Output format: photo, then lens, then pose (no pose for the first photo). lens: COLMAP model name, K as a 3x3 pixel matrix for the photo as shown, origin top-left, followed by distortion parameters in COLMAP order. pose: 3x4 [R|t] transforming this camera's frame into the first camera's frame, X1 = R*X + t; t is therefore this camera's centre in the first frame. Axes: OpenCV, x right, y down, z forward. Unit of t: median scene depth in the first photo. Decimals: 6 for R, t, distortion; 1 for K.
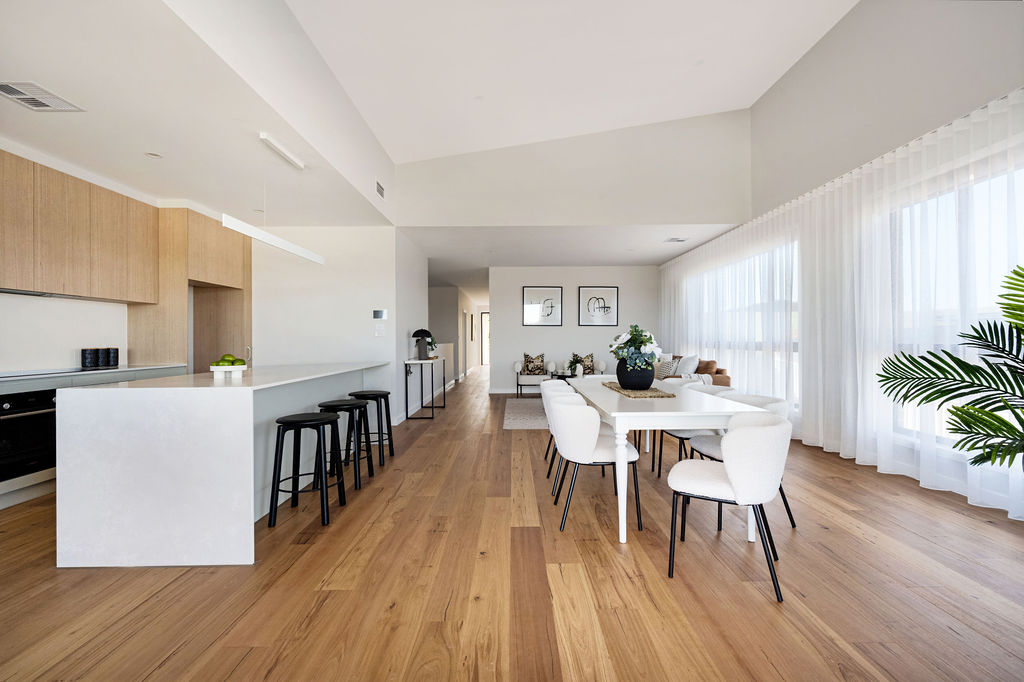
lens RADIAL K [[461.6, 0, 512.0], [0, 461.6, 341.0], [0, 0, 1]] dist [0.000015, -0.000003]
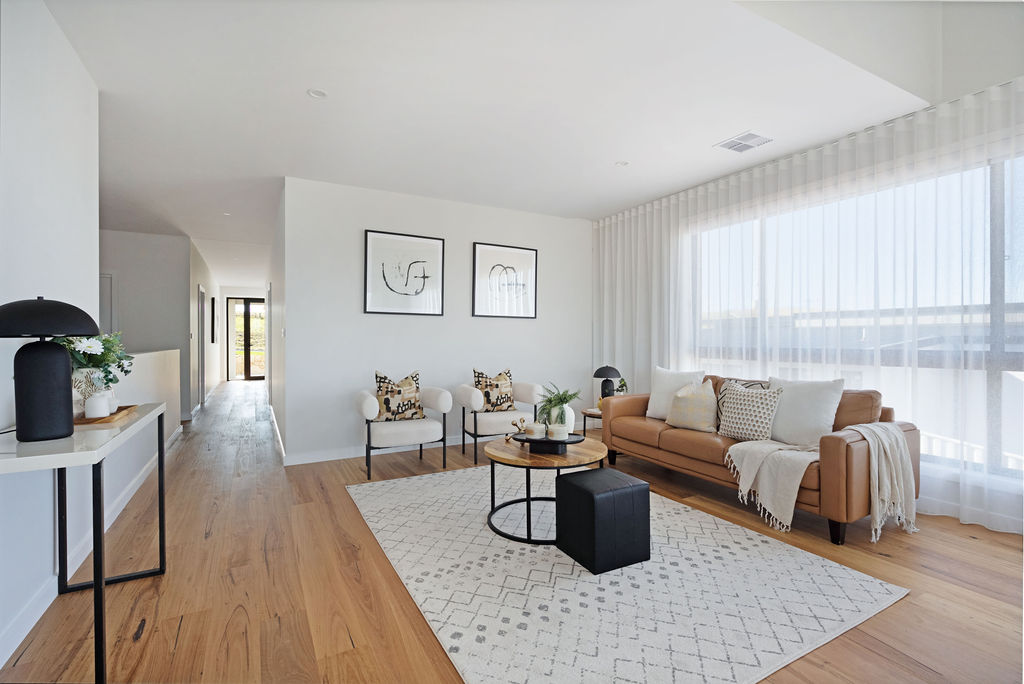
lens RADIAL K [[479.1, 0, 512.0], [0, 479.1, 342.0], [0, 0, 1]] dist [-0.002926, -0.000255]
pose [[0.879435, 0.001976, 0.476014, -0.081698], [-0.002225, 0.999998, -0.000042, -0.004170], [-0.476013, -0.001022, 0.879438, 0.533414]]
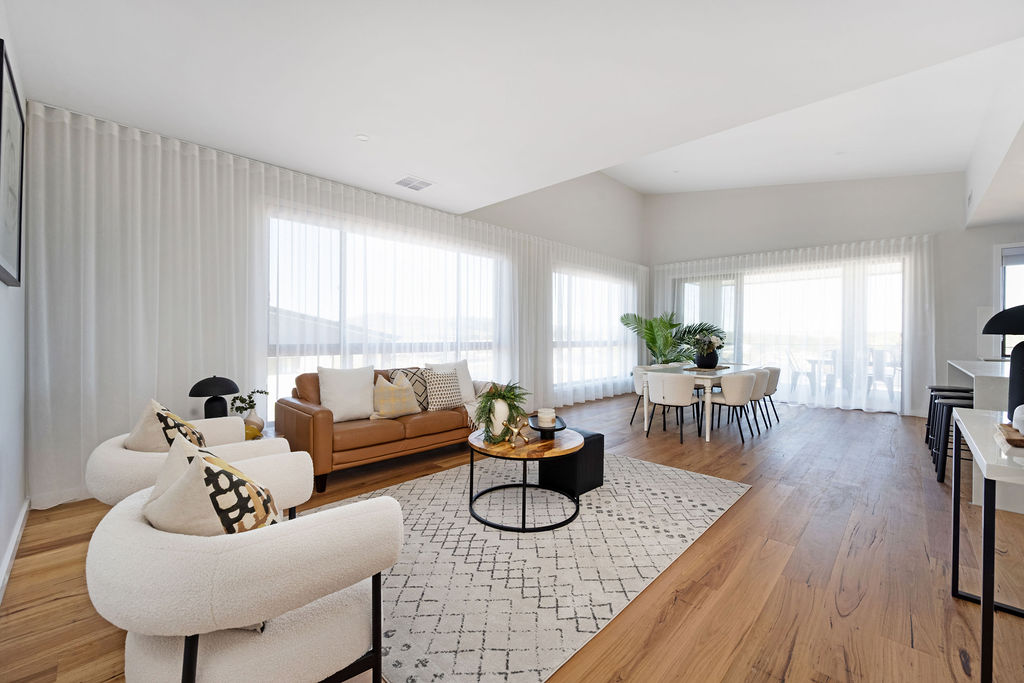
lens RADIAL K [[415.2, 0, 512.0], [0, 415.2, 341.5], [0, 0, 1]] dist [0.000482, 0.000069]
pose [[-0.724090, -0.007548, 0.689664, -0.108220], [0.002975, 0.999897, 0.014066, -0.007680], [-0.689699, 0.012236, -0.723993, 1.042468]]
